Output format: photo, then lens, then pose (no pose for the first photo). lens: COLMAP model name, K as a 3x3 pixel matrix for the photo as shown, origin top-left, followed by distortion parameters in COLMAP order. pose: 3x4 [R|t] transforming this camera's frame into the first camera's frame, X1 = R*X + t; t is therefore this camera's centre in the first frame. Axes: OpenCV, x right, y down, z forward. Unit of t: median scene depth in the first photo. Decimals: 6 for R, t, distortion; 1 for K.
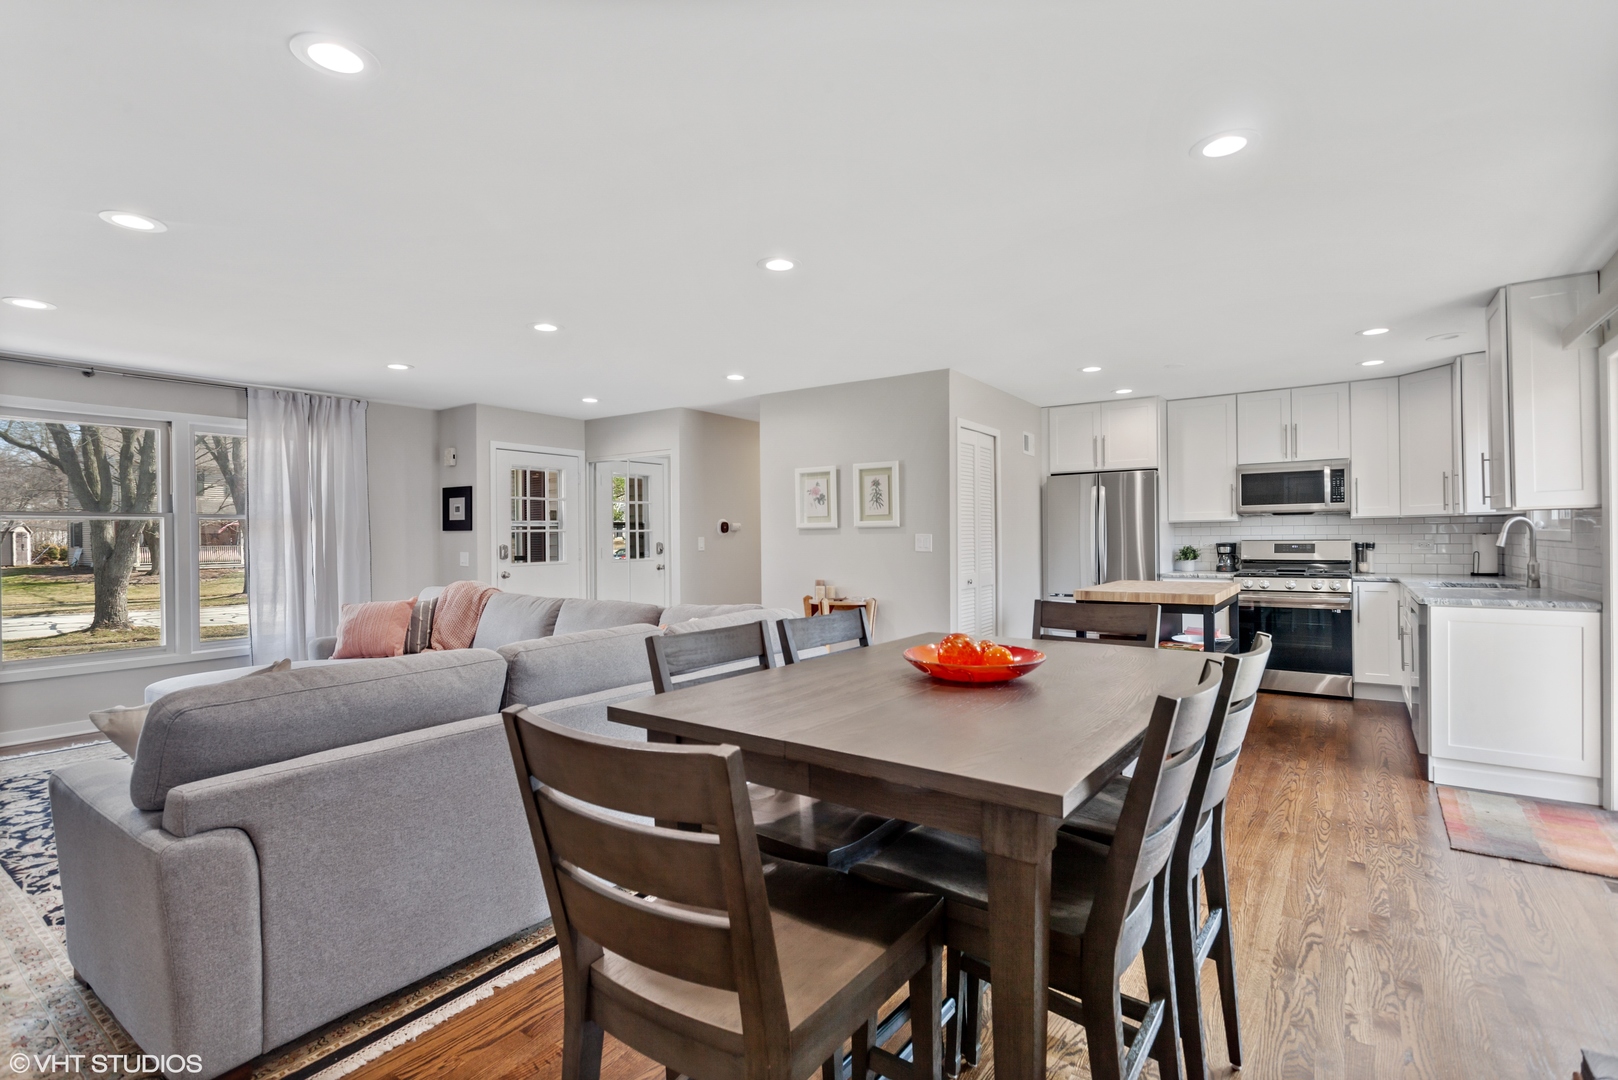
lens RADIAL K [[767.4, 0, 799.7], [0, 767.4, 536.2], [0, 0, 1]] dist [0.003447, 0.000635]
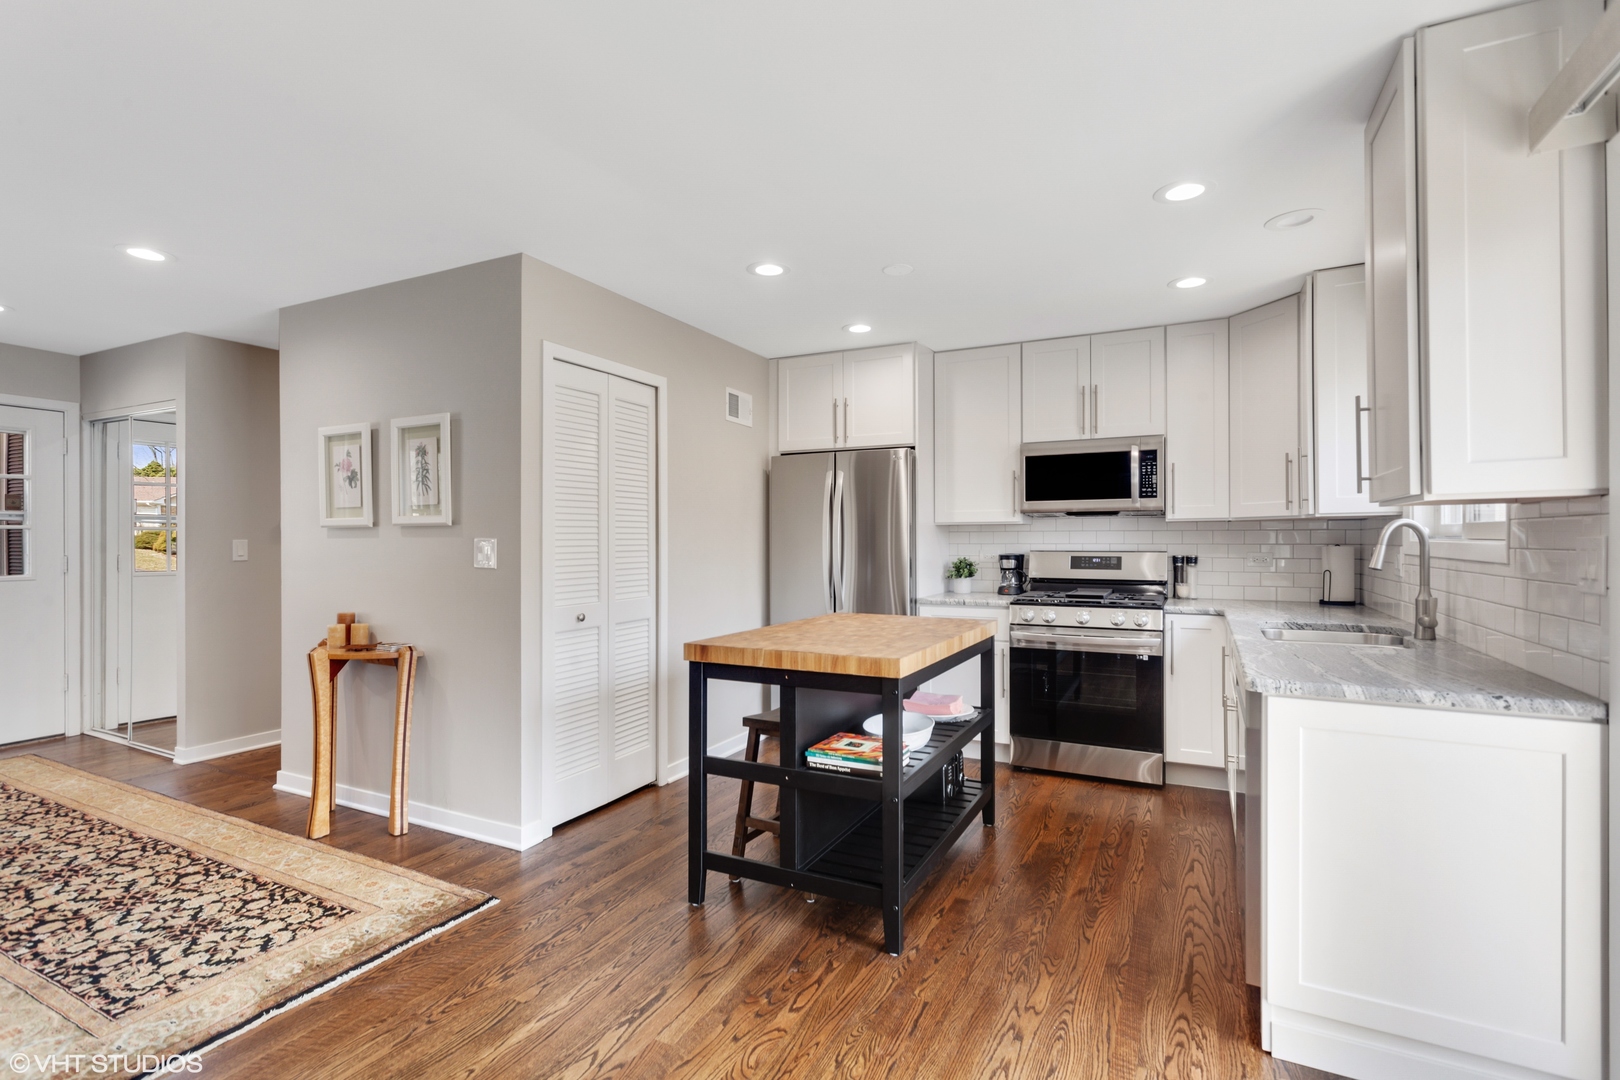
lens RADIAL K [[765.5, 0, 805.3], [0, 765.5, 538.8], [0, 0, 1]] dist [0.002161, -0.000172]
pose [[0.989655, 0.008340, 0.143226, 0.293768], [-0.008321, 0.999965, -0.000728, -0.004032], [-0.143227, -0.000471, 0.989690, 0.359045]]
